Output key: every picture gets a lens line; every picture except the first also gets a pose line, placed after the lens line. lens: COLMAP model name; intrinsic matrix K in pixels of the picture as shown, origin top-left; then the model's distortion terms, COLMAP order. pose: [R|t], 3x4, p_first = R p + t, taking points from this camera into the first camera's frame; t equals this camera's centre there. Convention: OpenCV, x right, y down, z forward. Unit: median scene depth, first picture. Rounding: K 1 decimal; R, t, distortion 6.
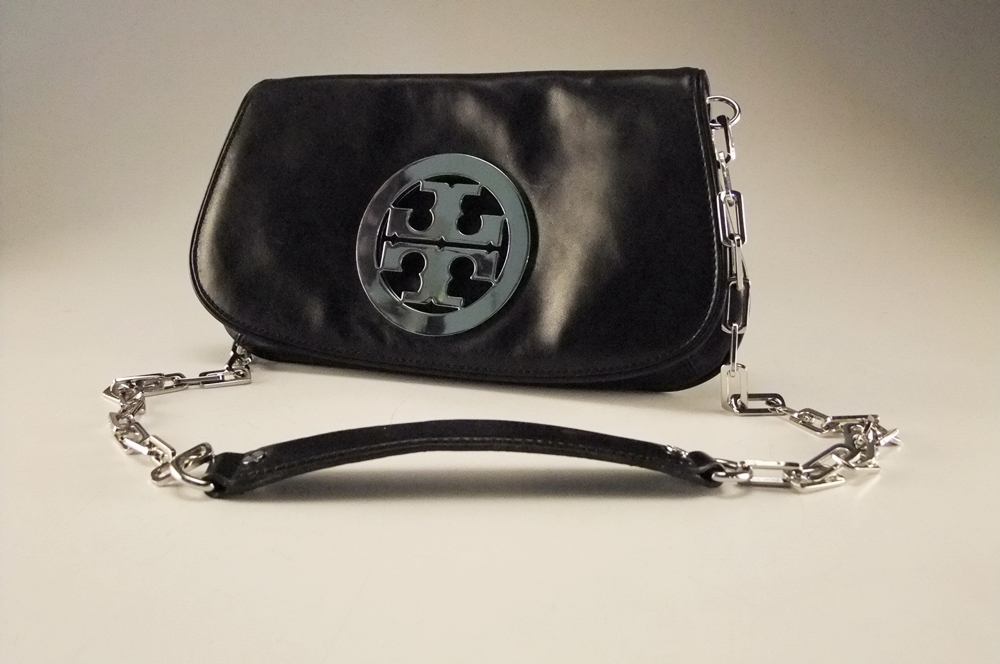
lens RADIAL K [[1013.1, 0, 482.7], [0, 1013.1, 331.9], [0, 0, 1]] dist [-0.042641, 0.000000]
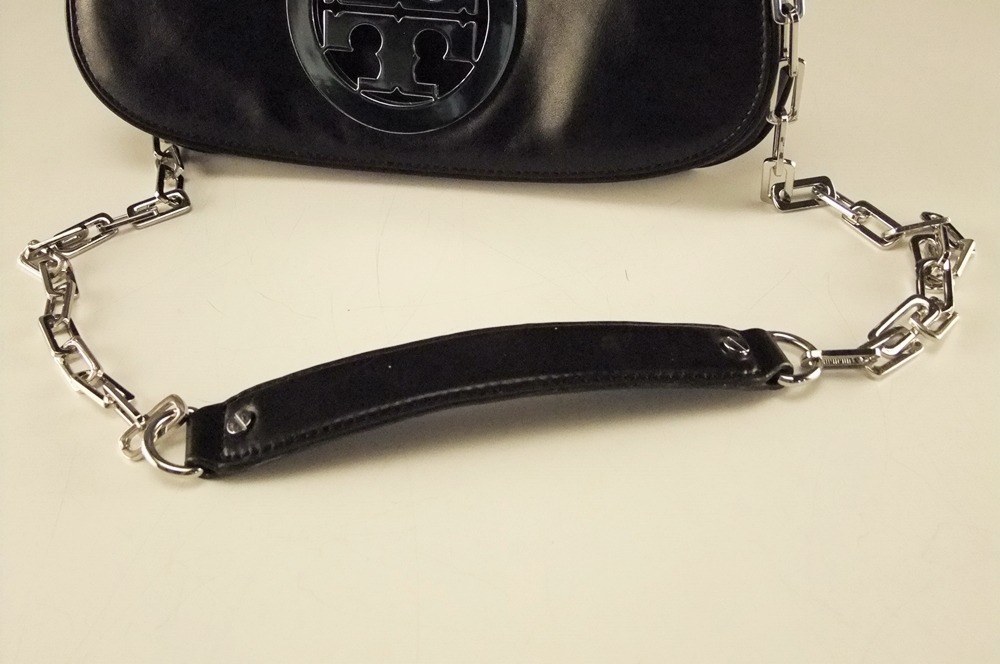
lens RADIAL K [[1013.1, 0, 496.0], [0, 1013.1, 333.1], [0, 0, 1]] dist [-0.042641, 0.000000]
pose [[0.991205, -0.125961, 0.040582, -0.030053], [0.091059, 0.871695, 0.481515, -0.239900], [-0.096027, -0.473585, 0.875498, 0.211833]]
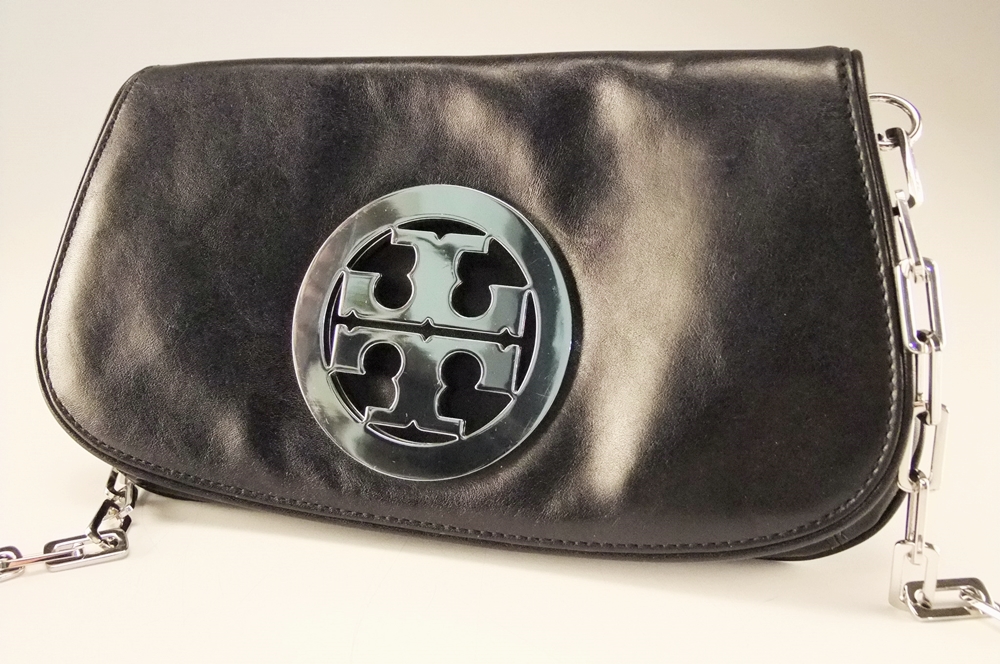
lens RADIAL K [[1013.1, 0, 499.6], [0, 1013.1, 335.8], [0, 0, 1]] dist [-0.042641, 0.000000]
pose [[0.999003, -0.017230, 0.041188, -0.022182], [0.015860, 0.999318, 0.033360, -0.105671], [-0.041735, -0.032674, 0.998594, 0.377543]]
